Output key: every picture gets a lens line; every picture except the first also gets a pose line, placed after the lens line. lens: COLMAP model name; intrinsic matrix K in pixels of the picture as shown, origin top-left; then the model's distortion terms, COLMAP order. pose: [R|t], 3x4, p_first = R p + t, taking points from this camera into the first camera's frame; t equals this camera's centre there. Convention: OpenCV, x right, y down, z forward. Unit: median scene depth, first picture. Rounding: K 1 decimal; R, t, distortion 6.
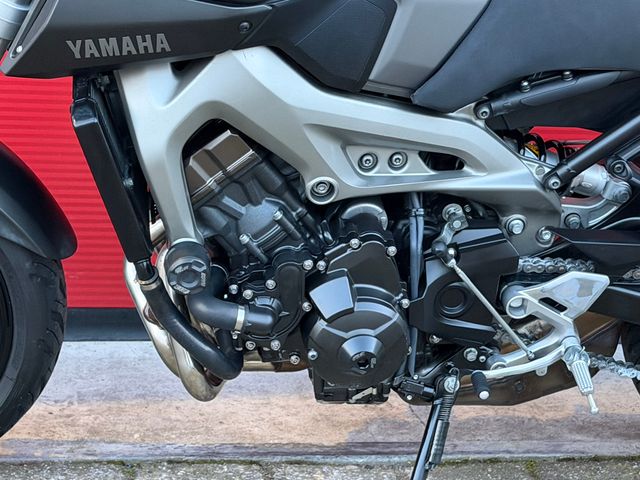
lens RADIAL K [[1607.5, 0, 318.1], [0, 1607.5, 269.8], [0, 0, 1]] dist [0.122505, 0.514770]
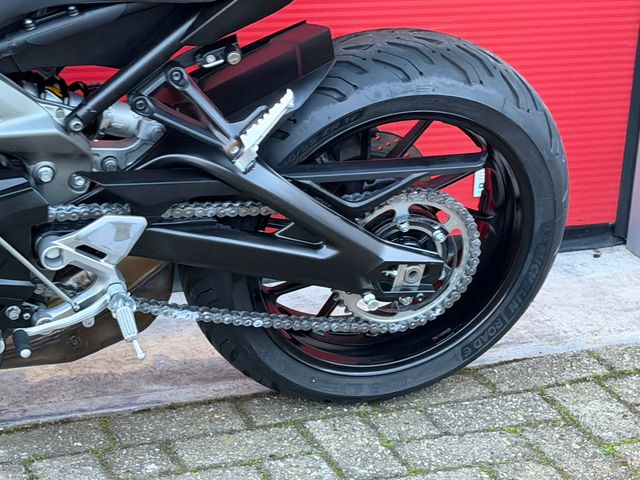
lens RADIAL K [[1607.5, 0, 318.1], [0, 1607.5, 269.8], [0, 0, 1]] dist [0.122505, 0.514770]
pose [[0.976446, -0.097403, 0.192525, 0.093772], [0.093782, 0.995203, 0.027856, 0.018461], [-0.194315, -0.009144, 0.980897, 0.031200]]
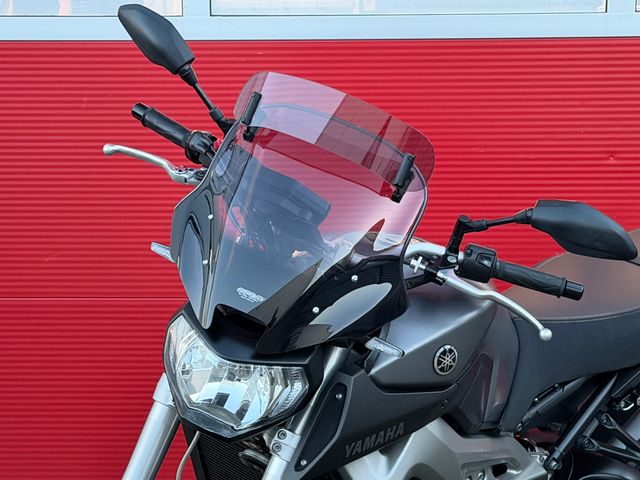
lens RADIAL K [[1607.5, 0, 318.1], [0, 1607.5, 269.8], [0, 0, 1]] dist [0.122505, 0.514770]
pose [[0.815077, -0.186777, 0.548419, -0.737007], [0.281344, 0.955103, -0.092859, -0.140974], [-0.506453, 0.229982, 0.831032, -0.076853]]
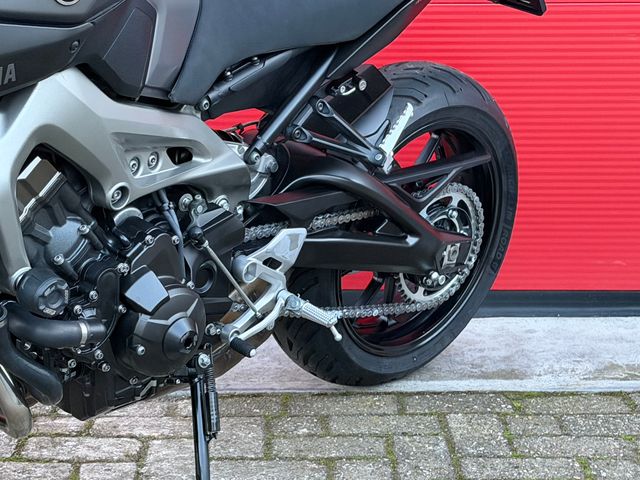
lens RADIAL K [[1607.5, 0, 318.1], [0, 1607.5, 269.8], [0, 0, 1]] dist [0.122505, 0.514770]
pose [[0.781430, -0.242164, 0.575086, -0.497538], [0.286258, 0.958044, 0.014456, 0.019239], [-0.554458, 0.153327, 0.817965, 0.048621]]
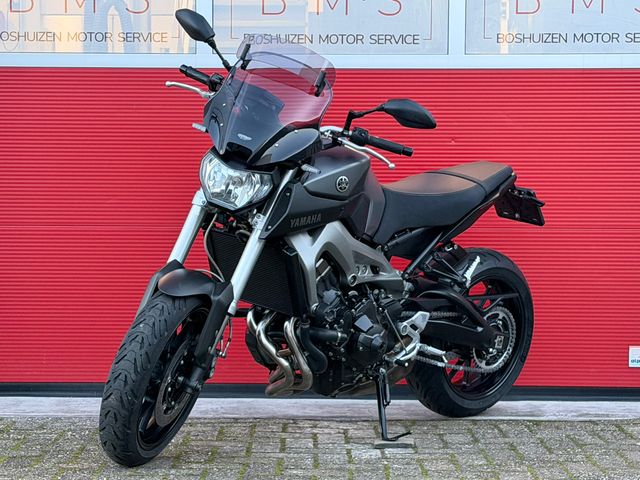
lens RADIAL K [[1607.5, 0, 318.1], [0, 1607.5, 269.8], [0, 0, 1]] dist [0.122505, 0.514770]
pose [[0.798764, -0.108224, 0.591831, -1.414957], [0.278609, 0.938396, -0.204426, 0.401542], [-0.533248, 0.328178, 0.779709, -0.848234]]
